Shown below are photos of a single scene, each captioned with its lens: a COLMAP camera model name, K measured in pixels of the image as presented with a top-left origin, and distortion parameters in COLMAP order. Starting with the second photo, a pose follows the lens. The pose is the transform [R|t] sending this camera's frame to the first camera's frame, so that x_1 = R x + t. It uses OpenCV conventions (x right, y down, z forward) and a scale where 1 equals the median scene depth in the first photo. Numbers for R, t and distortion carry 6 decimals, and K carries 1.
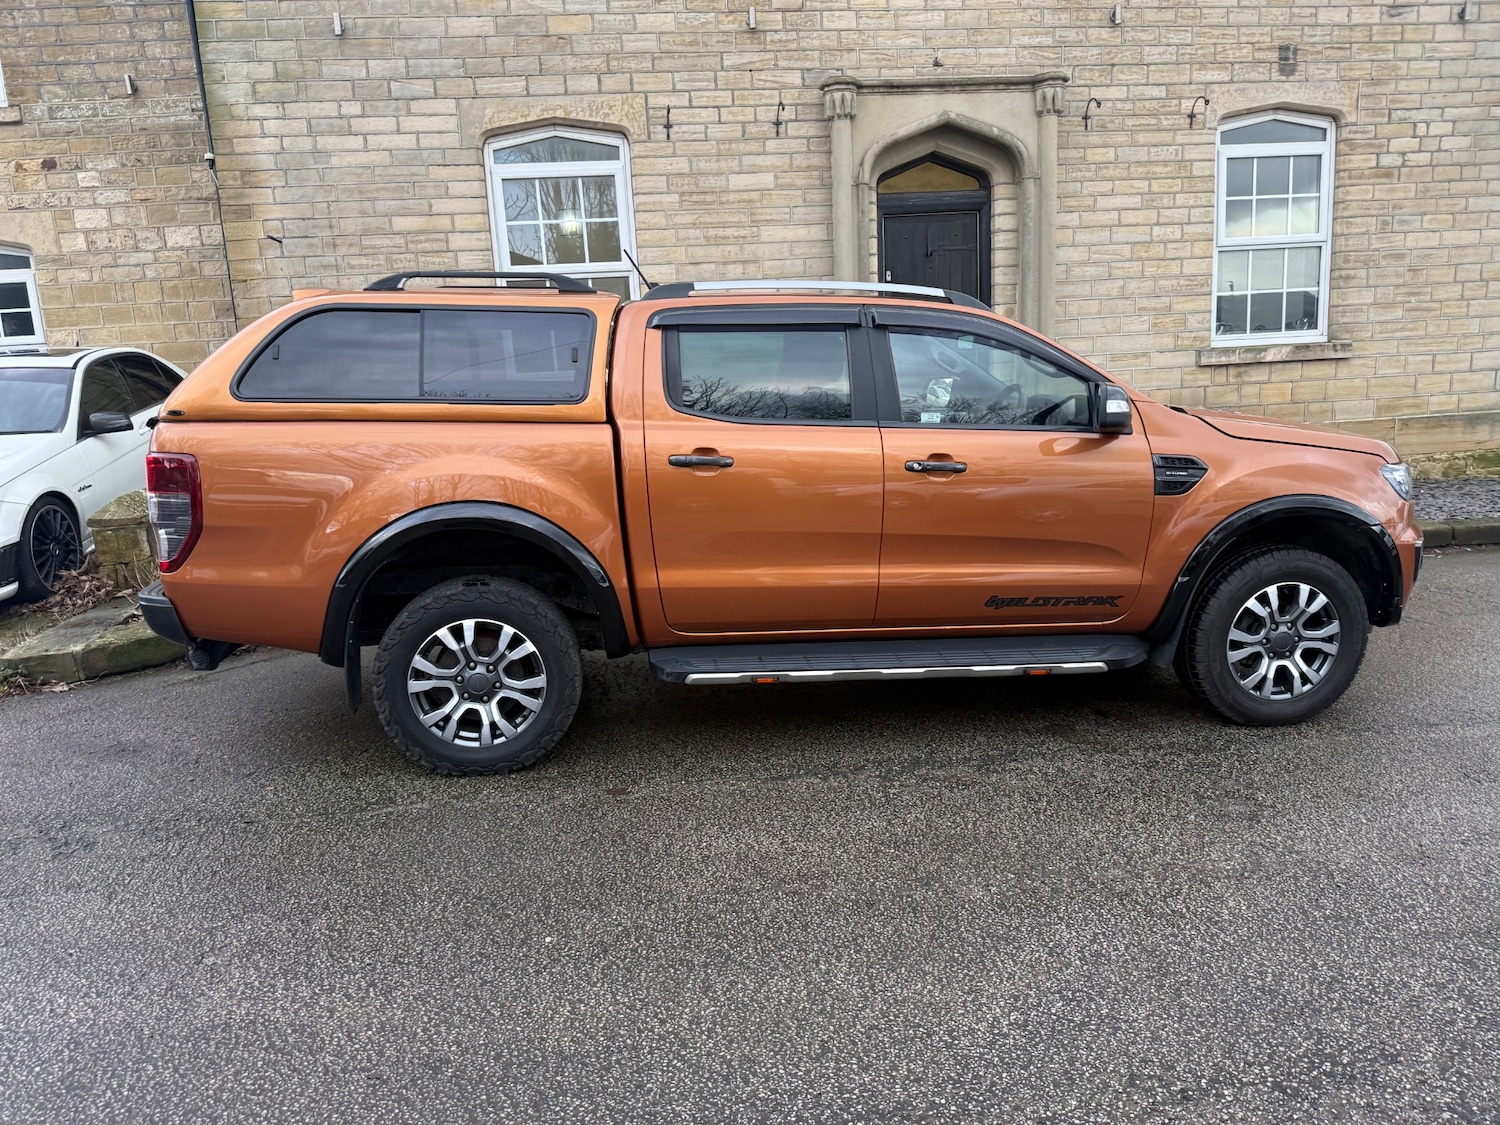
lens RADIAL K [[1061.3, 0, 739.6], [0, 1061.3, 559.8], [0, 0, 1]] dist [-0.000672, -0.007420]
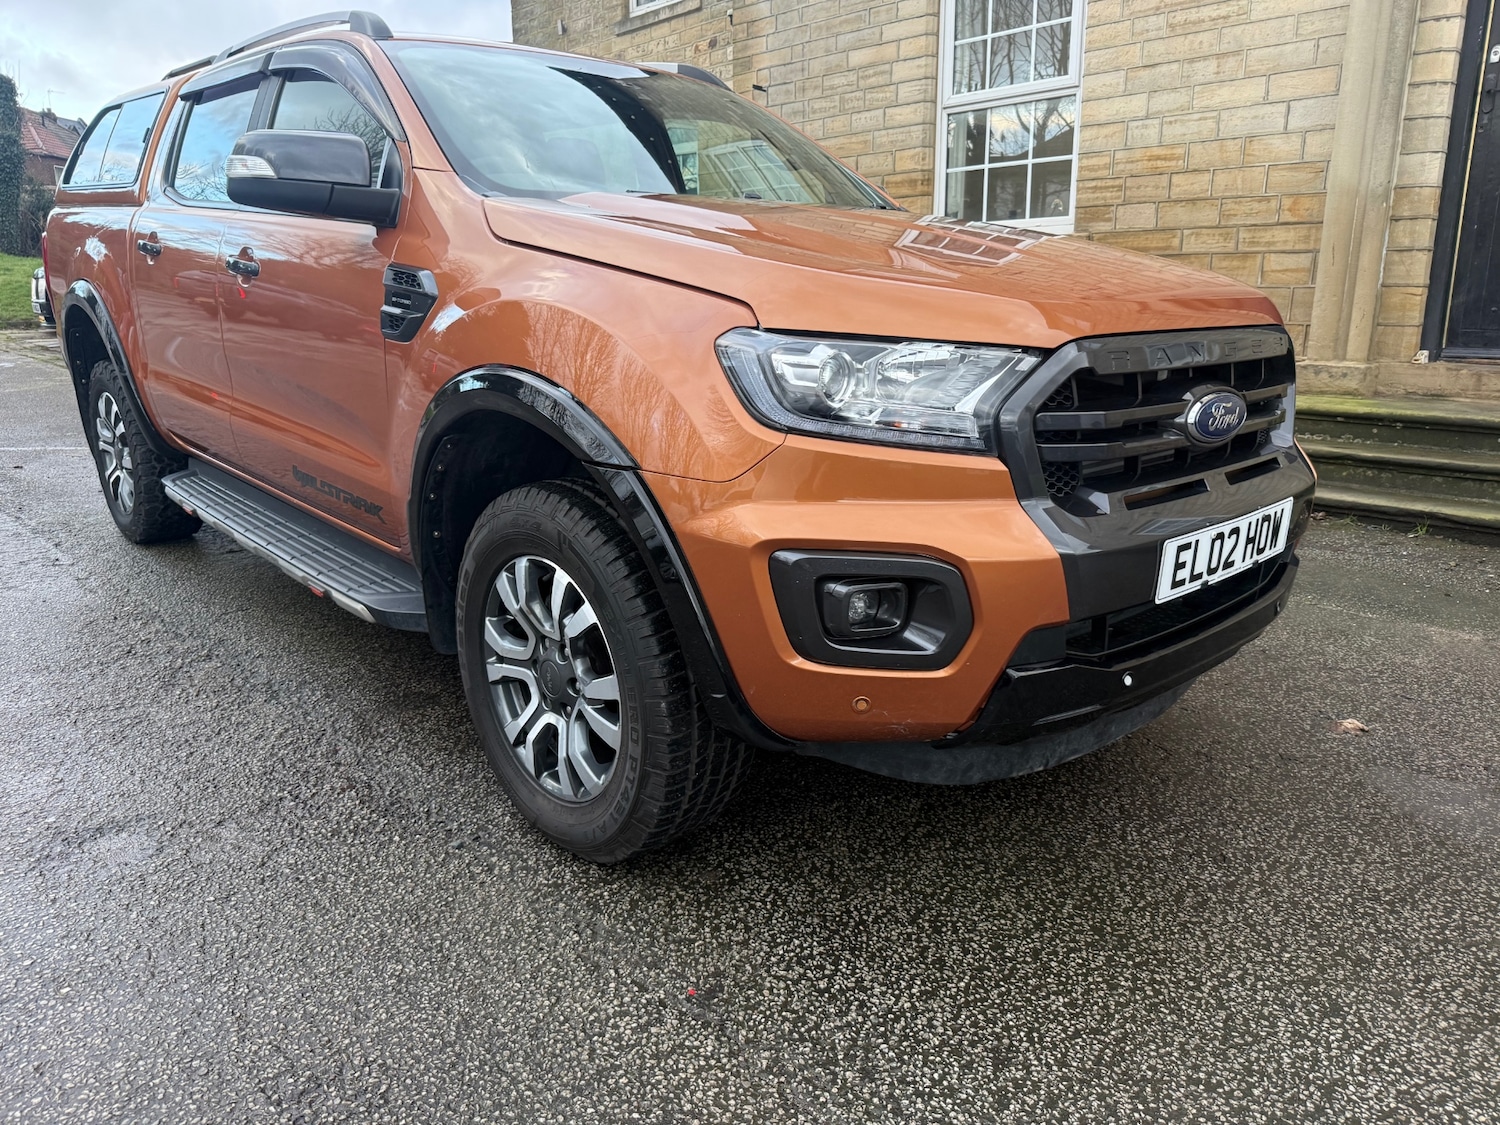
lens RADIAL K [[1063.0, 0, 754.7], [0, 1063.0, 559.6], [0, 0, 1]] dist [0.005728, -0.017200]
pose [[0.579781, 0.244494, -0.777224, 0.445516], [-0.176642, 0.968946, 0.173036, -0.036753], [0.795394, 0.036968, 0.604964, 0.373666]]
